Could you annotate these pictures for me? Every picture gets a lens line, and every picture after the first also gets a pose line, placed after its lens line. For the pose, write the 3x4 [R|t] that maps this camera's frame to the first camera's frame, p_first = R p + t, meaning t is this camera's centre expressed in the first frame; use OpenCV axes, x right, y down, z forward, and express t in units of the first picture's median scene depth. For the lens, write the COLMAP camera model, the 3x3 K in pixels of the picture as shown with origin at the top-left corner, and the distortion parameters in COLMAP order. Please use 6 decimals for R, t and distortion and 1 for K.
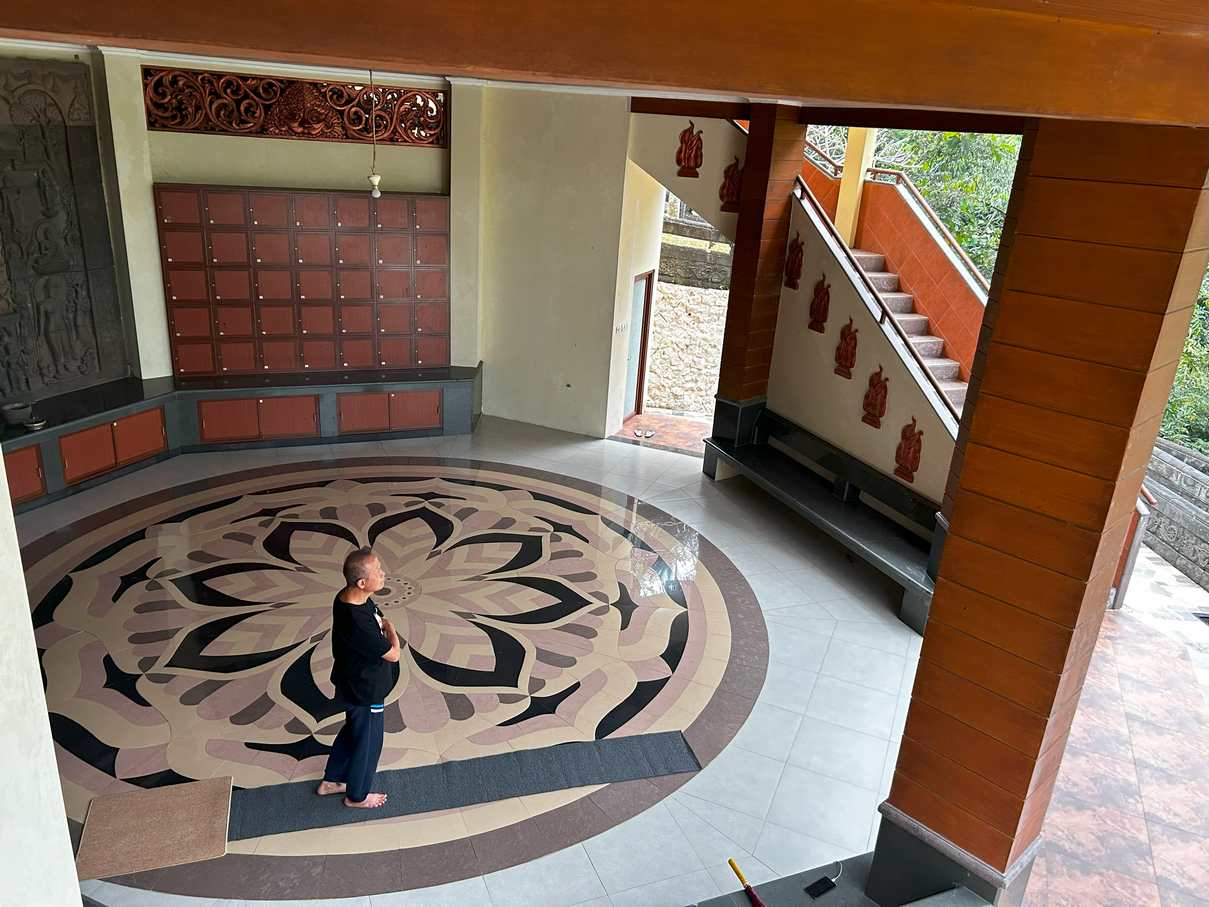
lens RADIAL K [[911.6, 0, 608.7], [0, 911.6, 456.7], [0, 0, 1]] dist [0.024672, -0.009856]
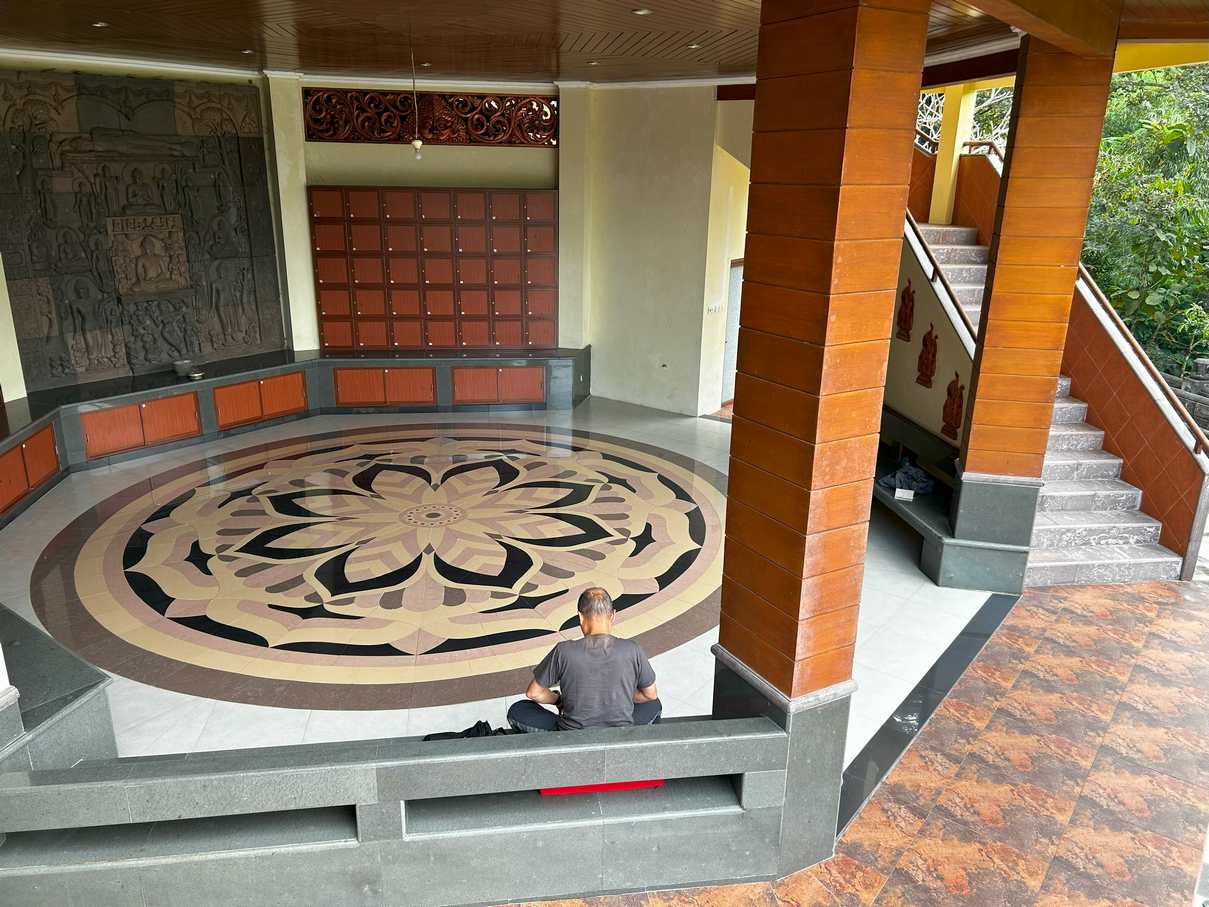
lens RADIAL K [[910.4, 0, 610.6], [0, 910.4, 454.3], [0, 0, 1]] dist [0.037026, -0.024820]
pose [[0.968180, 0.028282, -0.248653, 0.194539], [-0.041556, 0.997968, -0.048295, 0.094463], [0.246782, 0.057091, 0.967388, -0.031305]]
